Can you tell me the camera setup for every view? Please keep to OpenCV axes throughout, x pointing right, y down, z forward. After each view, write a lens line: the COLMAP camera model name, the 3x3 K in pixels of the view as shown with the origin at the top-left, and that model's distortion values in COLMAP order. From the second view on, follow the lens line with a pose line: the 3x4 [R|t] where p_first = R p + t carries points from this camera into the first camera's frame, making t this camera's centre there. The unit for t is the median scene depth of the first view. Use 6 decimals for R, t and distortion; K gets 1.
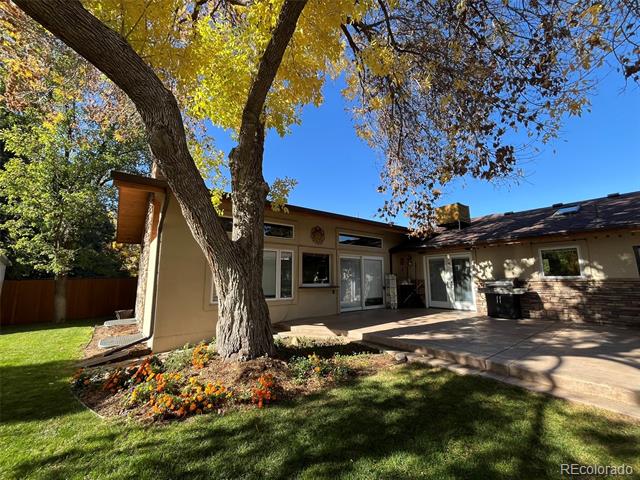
lens RADIAL K [[259.4, 0, 321.1], [0, 259.4, 241.3], [0, 0, 1]] dist [-0.001022, -0.000345]
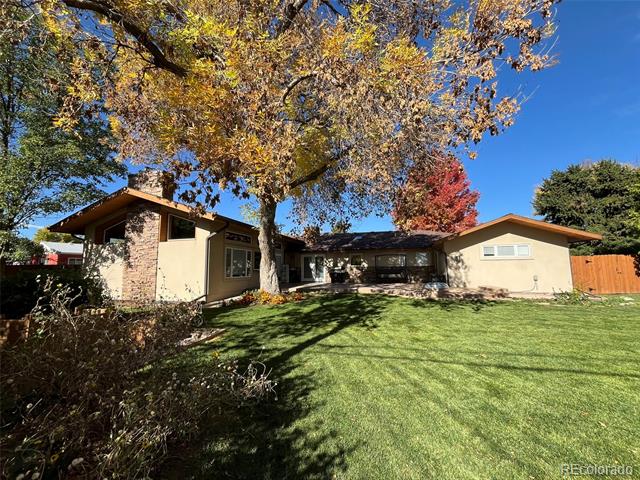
lens RADIAL K [[259.4, 0, 320.4], [0, 259.4, 241.2], [0, 0, 1]] dist [-0.001022, -0.000345]
pose [[0.792313, 0.063160, 0.606837, -0.875310], [-0.083893, 0.996458, 0.005823, -0.085368], [-0.604320, -0.055523, 0.794805, -0.772630]]
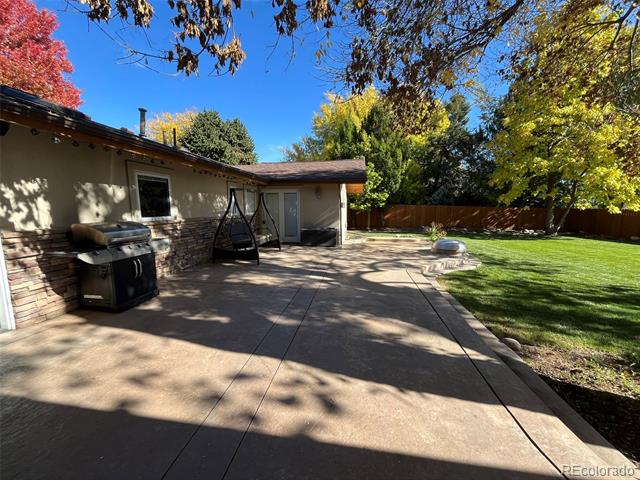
lens RADIAL K [[259.4, 0, 318.2], [0, 259.4, 241.4], [0, 0, 1]] dist [-0.001022, -0.000345]
pose [[-0.690129, -0.081714, 0.719058, 0.128708], [-0.092690, 0.995402, 0.024158, 0.129954], [-0.717726, -0.049977, -0.694530, 1.081804]]
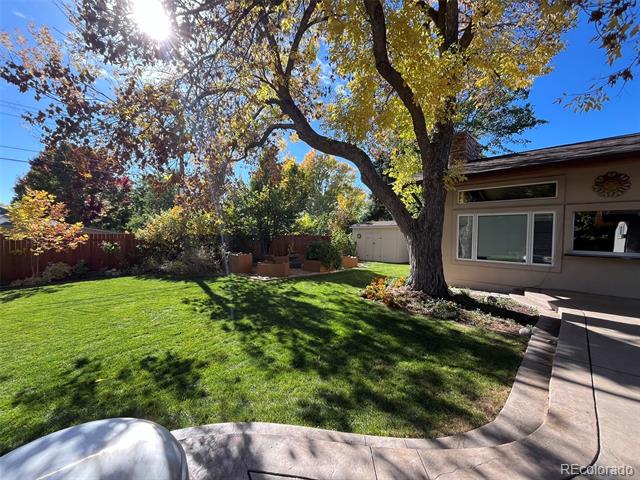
lens RADIAL K [[259.4, 0, 316.5], [0, 259.4, 241.7], [0, 0, 1]] dist [-0.001022, -0.000345]
pose [[0.127956, 0.039337, -0.990999, 0.682594], [0.130785, 0.989818, 0.056177, -0.016786], [0.983119, -0.136796, 0.121508, 0.109897]]
